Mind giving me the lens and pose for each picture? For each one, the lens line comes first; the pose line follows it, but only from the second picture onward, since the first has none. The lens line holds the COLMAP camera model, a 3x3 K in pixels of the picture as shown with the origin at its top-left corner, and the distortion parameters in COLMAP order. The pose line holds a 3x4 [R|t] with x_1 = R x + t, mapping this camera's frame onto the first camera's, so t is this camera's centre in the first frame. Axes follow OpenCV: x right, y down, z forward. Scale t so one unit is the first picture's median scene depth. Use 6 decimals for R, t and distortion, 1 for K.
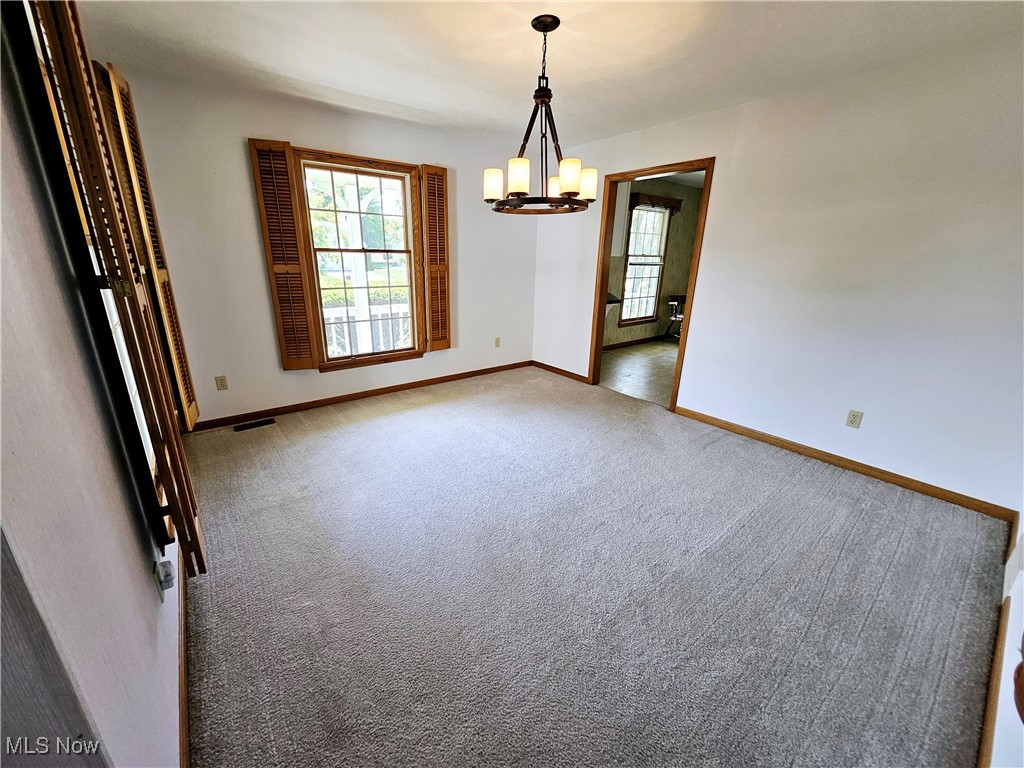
lens RADIAL K [[400.9, 0, 495.9], [0, 400.9, 387.1], [0, 0, 1]] dist [-0.001476, -0.000130]
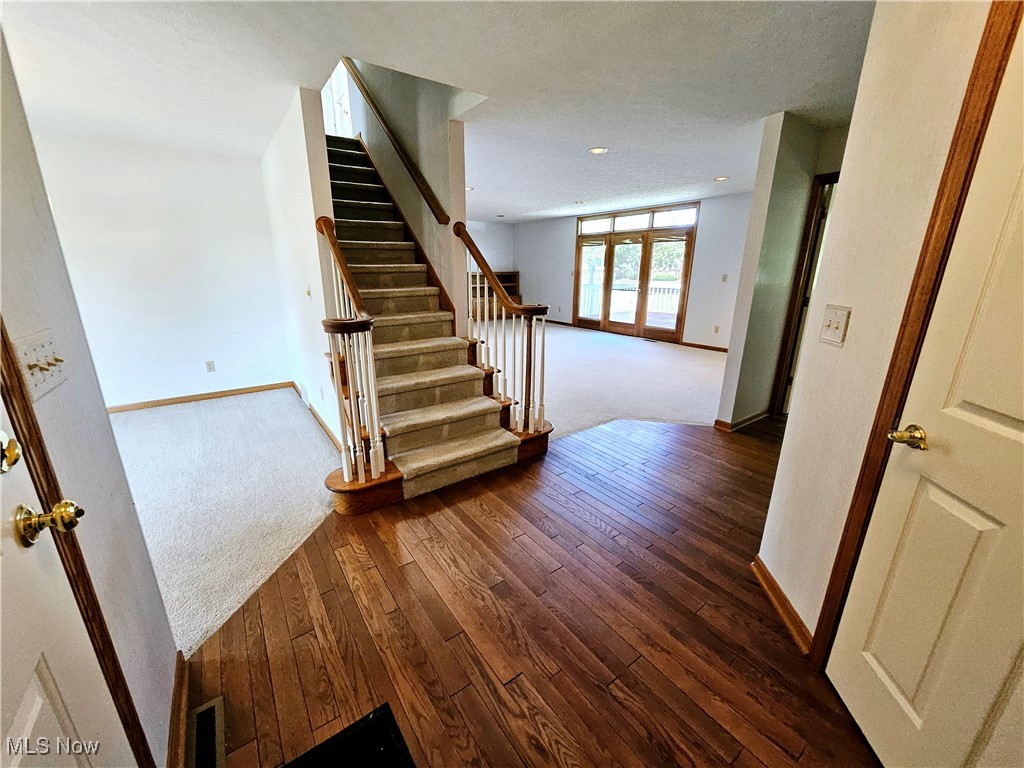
lens RADIAL K [[400.9, 0, 498.7], [0, 400.9, 382.0], [0, 0, 1]] dist [-0.001476, -0.000130]
pose [[0.039389, -0.286545, 0.957257, -0.273343], [0.306103, 0.915402, 0.261420, 0.031038], [-0.951183, 0.282722, 0.123769, -0.124926]]
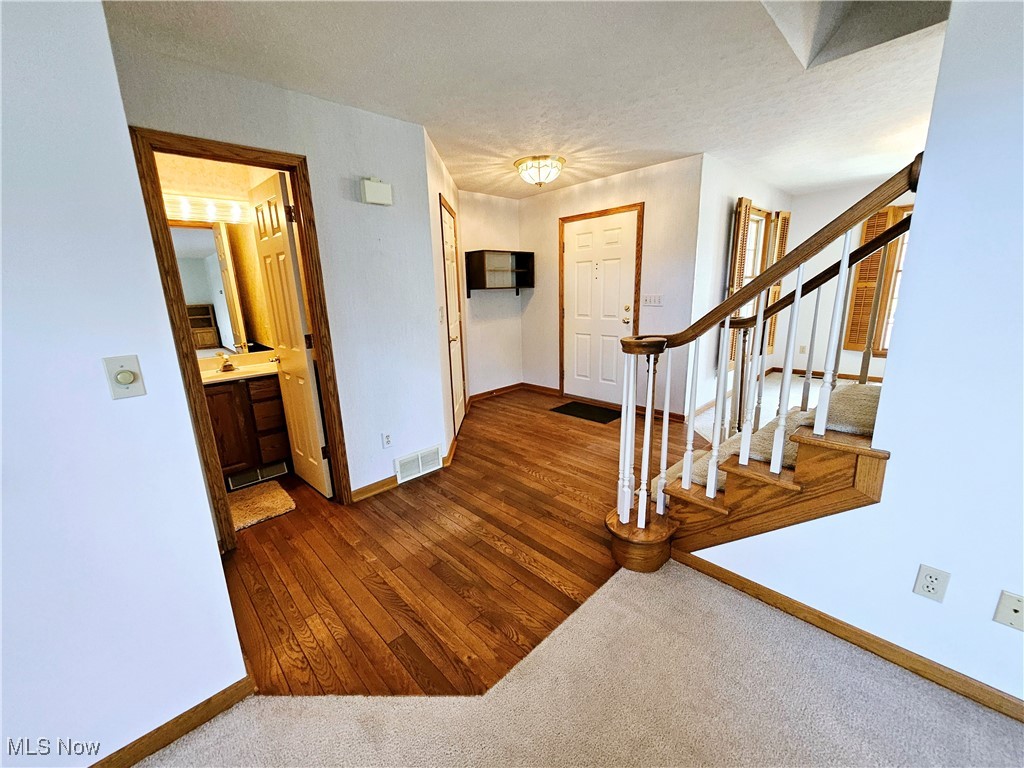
lens RADIAL K [[400.9, 0, 502.7], [0, 400.9, 384.2], [0, 0, 1]] dist [-0.001476, -0.000130]
pose [[0.104268, 0.221613, -0.969544, 0.496937], [-0.265900, 0.945582, 0.187540, 0.087538], [0.958345, 0.238247, 0.157521, -0.276002]]
